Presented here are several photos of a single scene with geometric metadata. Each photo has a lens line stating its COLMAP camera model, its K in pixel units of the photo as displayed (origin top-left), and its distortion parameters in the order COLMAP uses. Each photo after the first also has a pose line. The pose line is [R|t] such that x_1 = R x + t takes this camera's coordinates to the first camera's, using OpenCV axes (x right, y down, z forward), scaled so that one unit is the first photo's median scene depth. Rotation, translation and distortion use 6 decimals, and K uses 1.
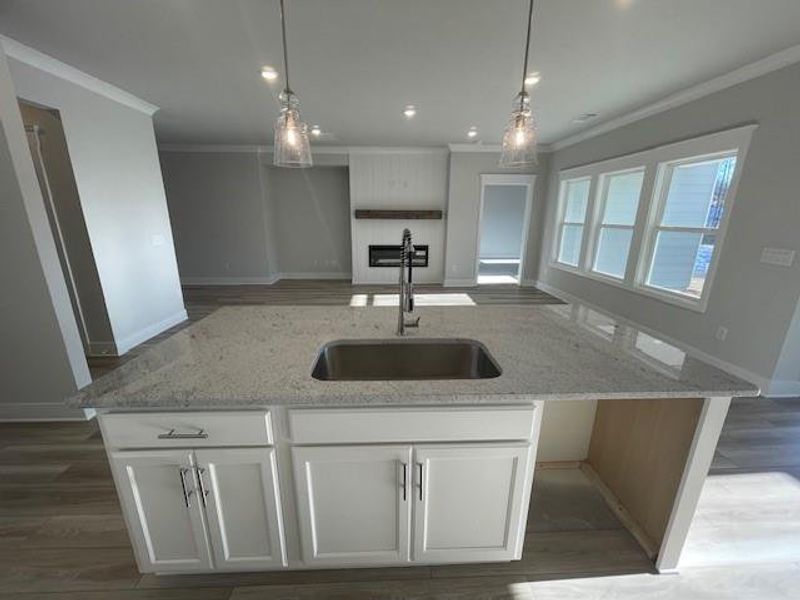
lens RADIAL K [[318.4, 0, 400.3], [0, 318.4, 301.4], [0, 0, 1]] dist [0.000042, -0.000184]
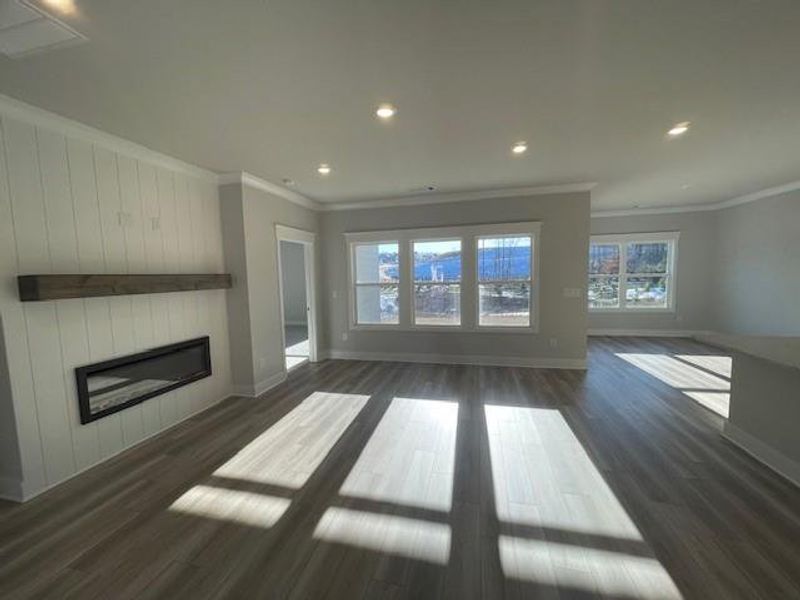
lens RADIAL K [[318.4, 0, 404.9], [0, 318.4, 296.7], [0, 0, 1]] dist [0.000042, -0.000184]
pose [[0.265708, -0.081584, 0.960595, -0.372047], [0.270595, 0.962668, 0.006911, -0.167640], [-0.925298, 0.258096, 0.277865, 0.569946]]
